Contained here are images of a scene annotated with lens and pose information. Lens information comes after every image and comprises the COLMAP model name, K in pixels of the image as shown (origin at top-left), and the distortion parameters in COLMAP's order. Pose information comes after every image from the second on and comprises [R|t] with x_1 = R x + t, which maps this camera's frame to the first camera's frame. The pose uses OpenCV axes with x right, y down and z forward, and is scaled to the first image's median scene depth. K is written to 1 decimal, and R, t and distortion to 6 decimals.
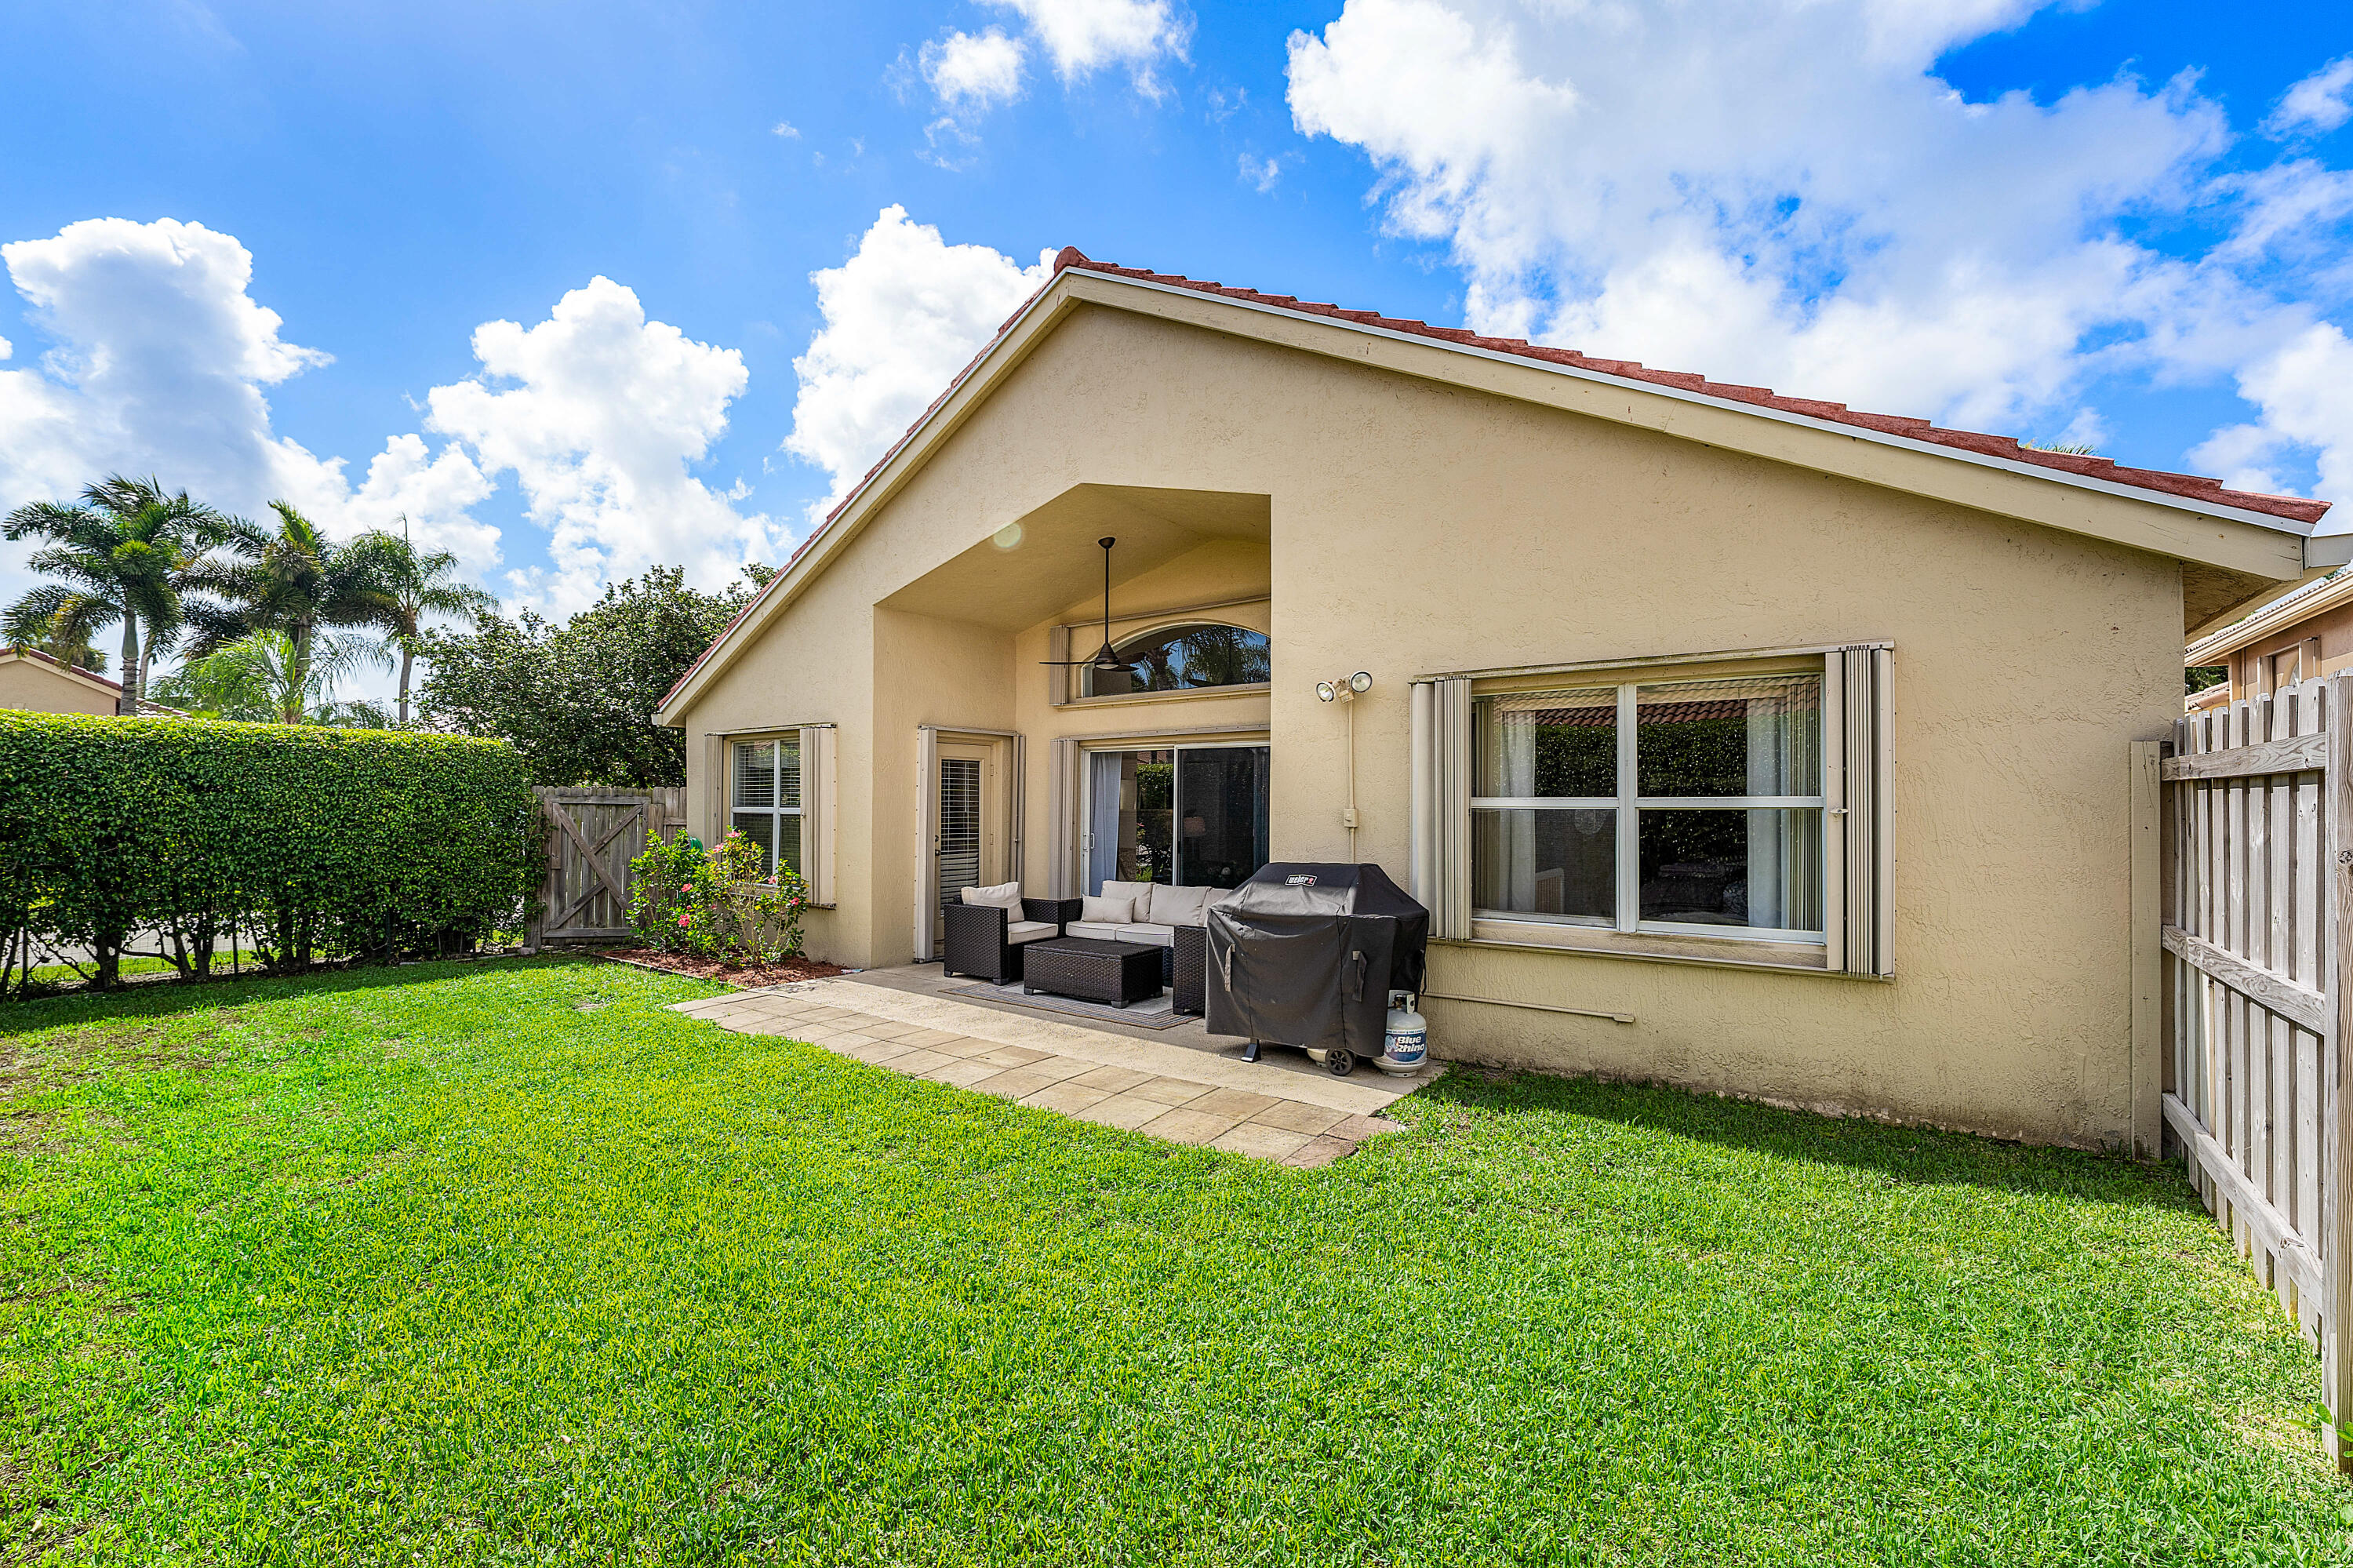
lens RADIAL K [[996.8, 0, 1181.6], [0, 996.8, 791.7], [0, 0, 1]] dist [-0.024924, 0.004477]
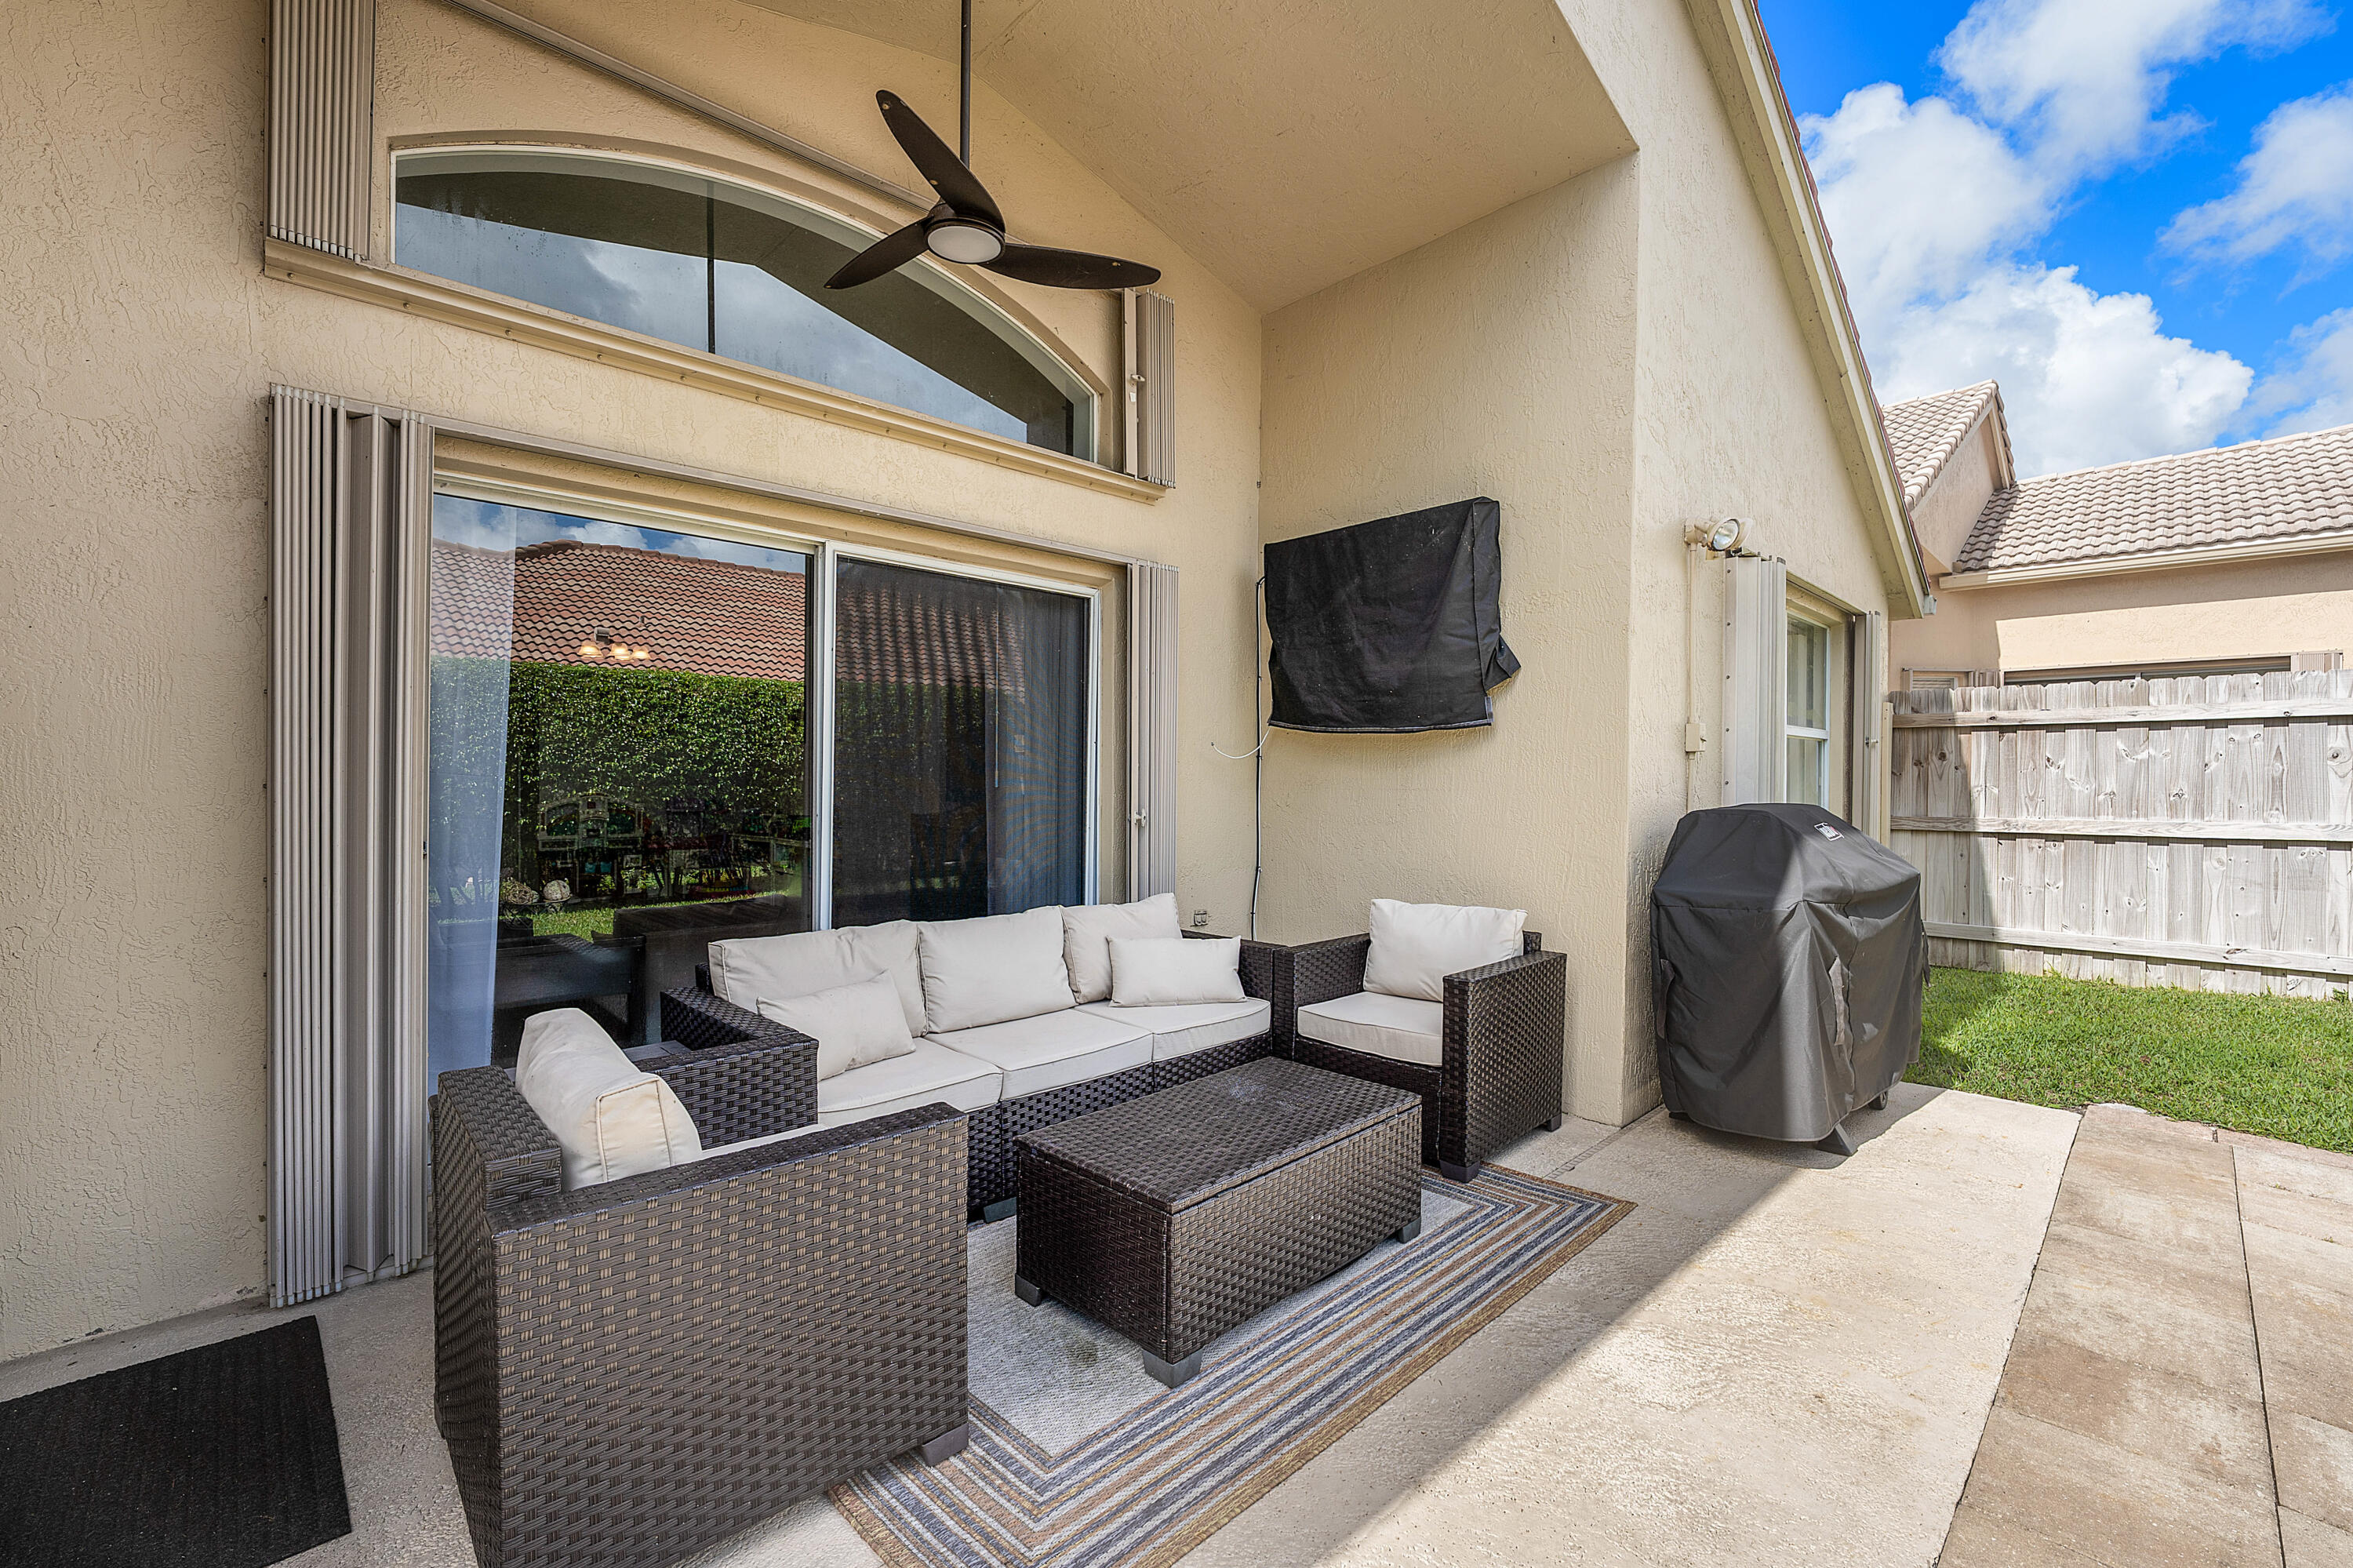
lens RADIAL K [[996.8, 0, 1181.6], [0, 996.8, 791.7], [0, 0, 1]] dist [-0.024924, 0.004477]
pose [[0.159854, -0.013626, 0.987047, -0.360024], [-0.011939, 0.999805, 0.015736, 0.037710], [-0.987068, -0.014300, 0.159660, 0.838242]]
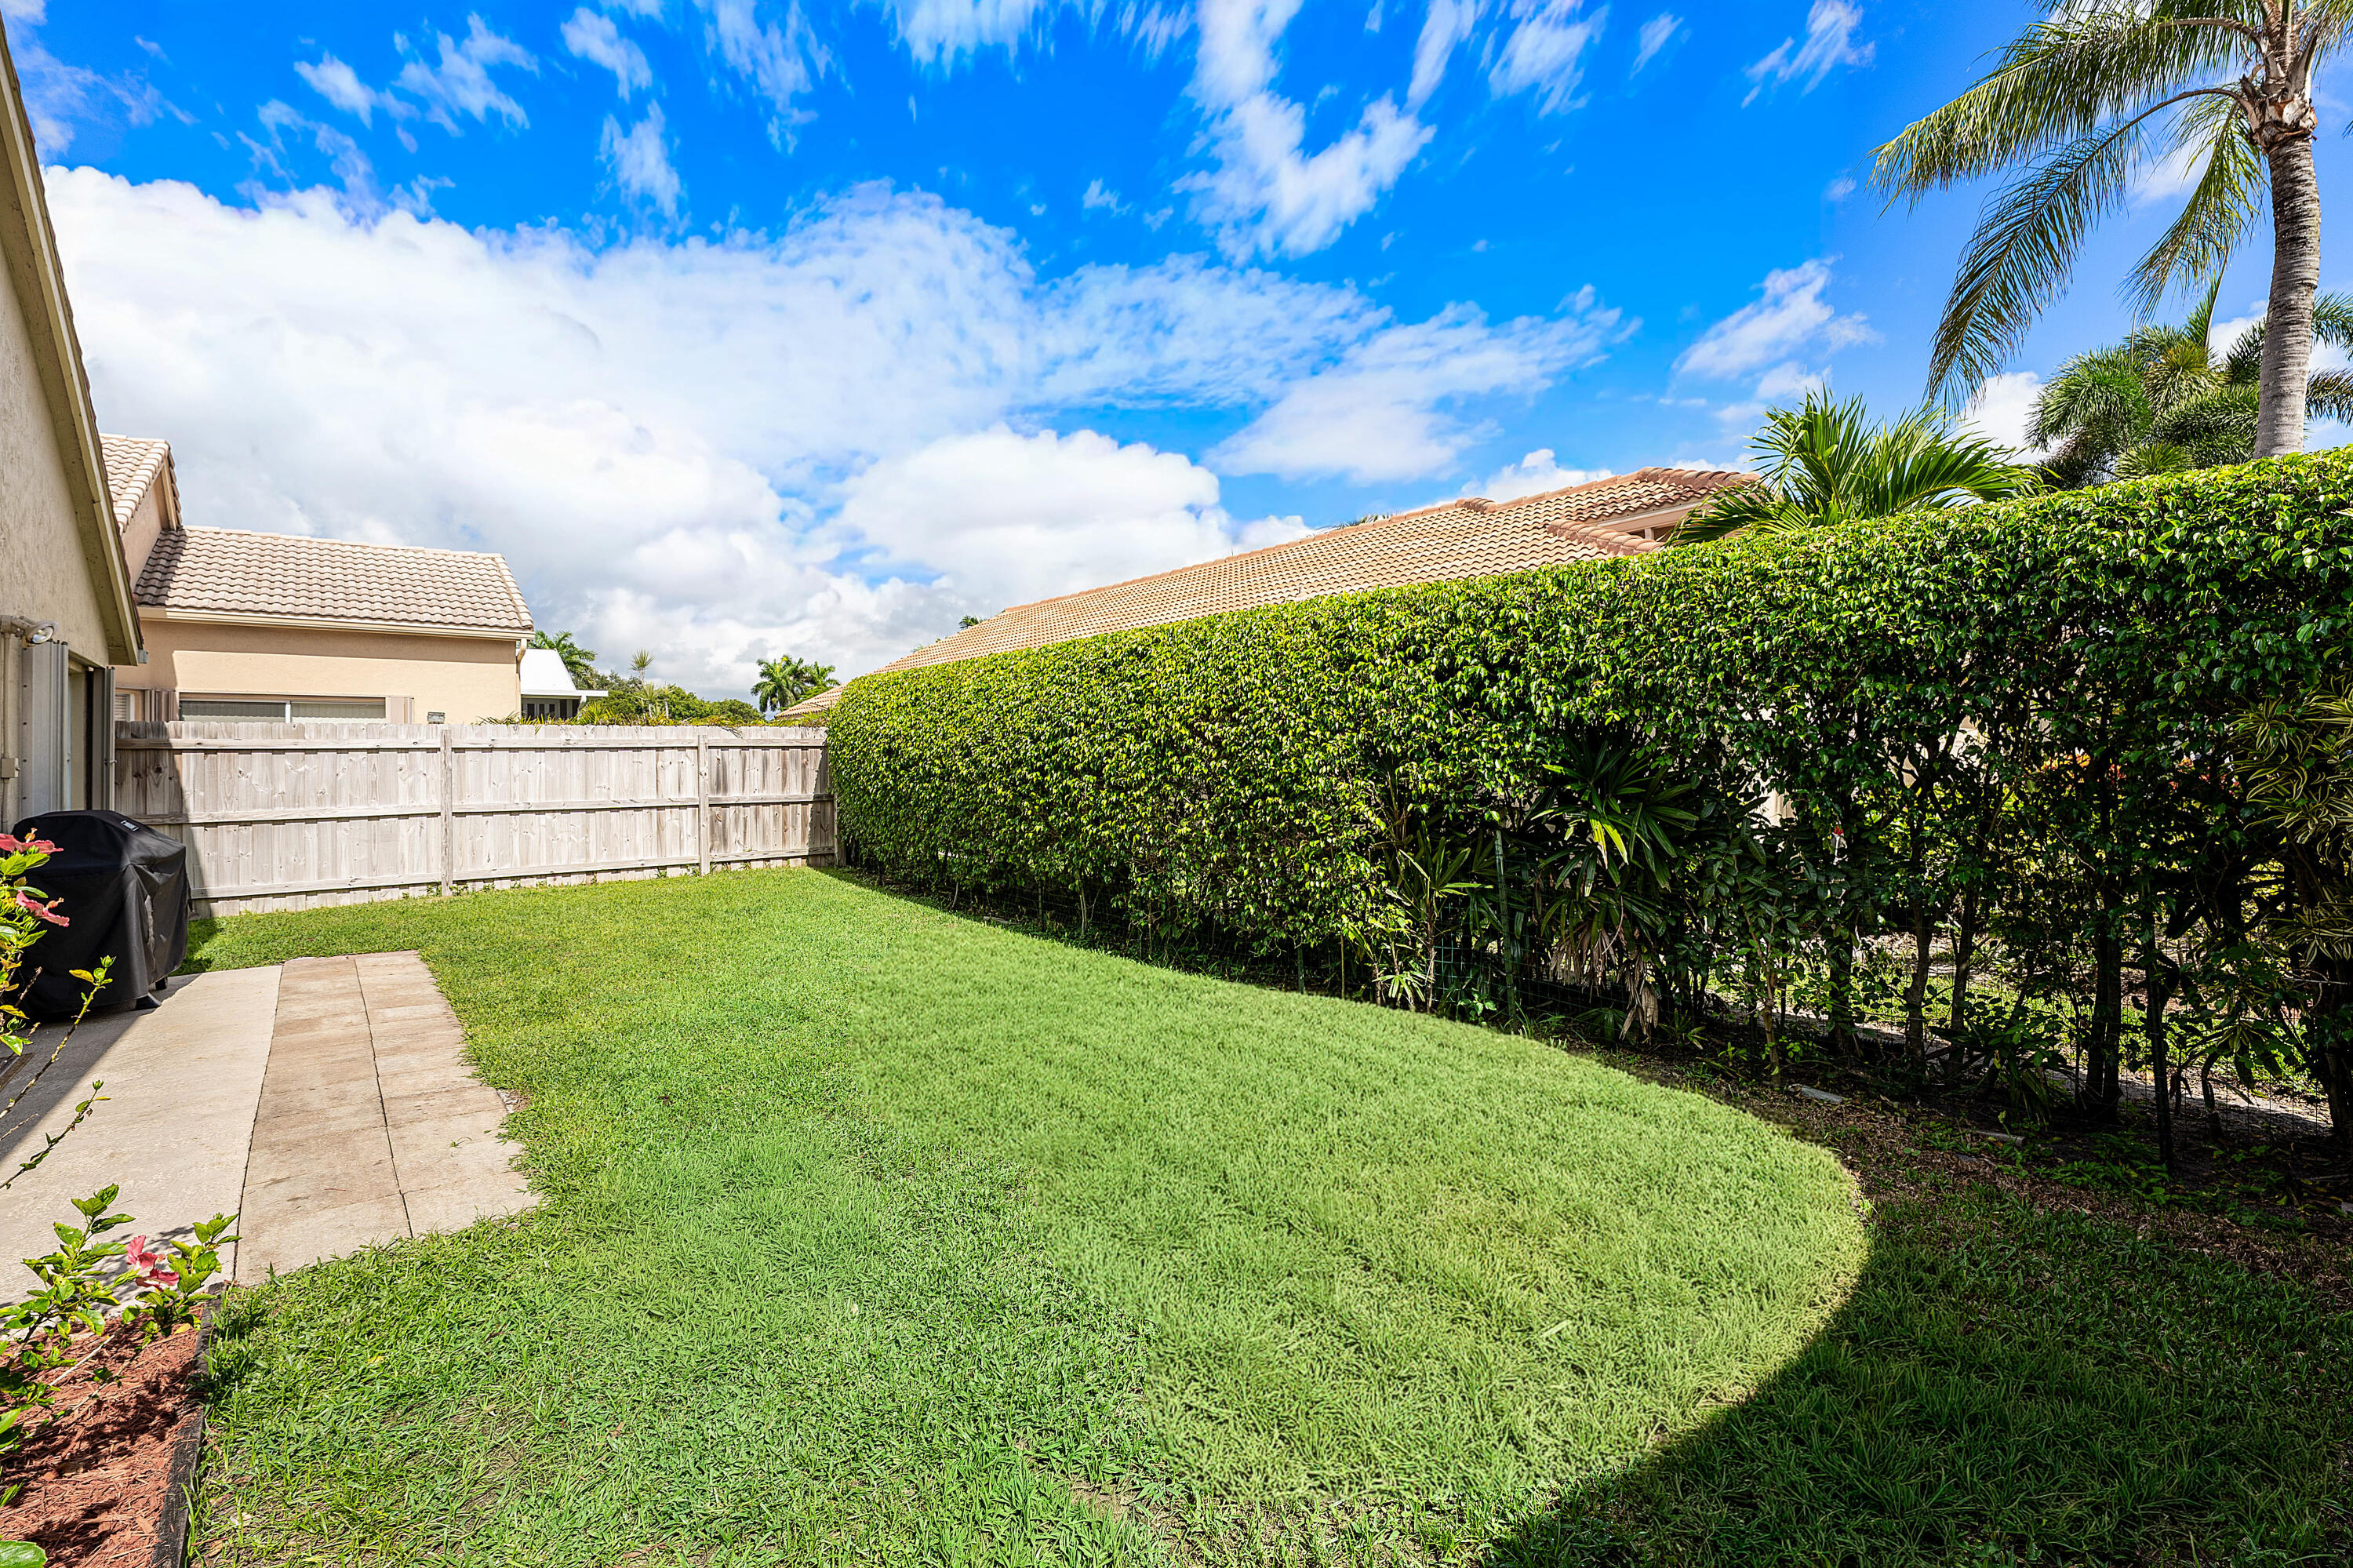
lens RADIAL K [[957.3, 0, 1174.8], [0, 957.3, 748.6], [0, 0, 1]] dist [-0.014412, 0.000467]
pose [[-0.981178, 0.014335, 0.192570, -0.734757], [0.010287, 0.999705, -0.022004, 0.026600], [-0.192829, -0.019609, -0.981036, 1.128085]]
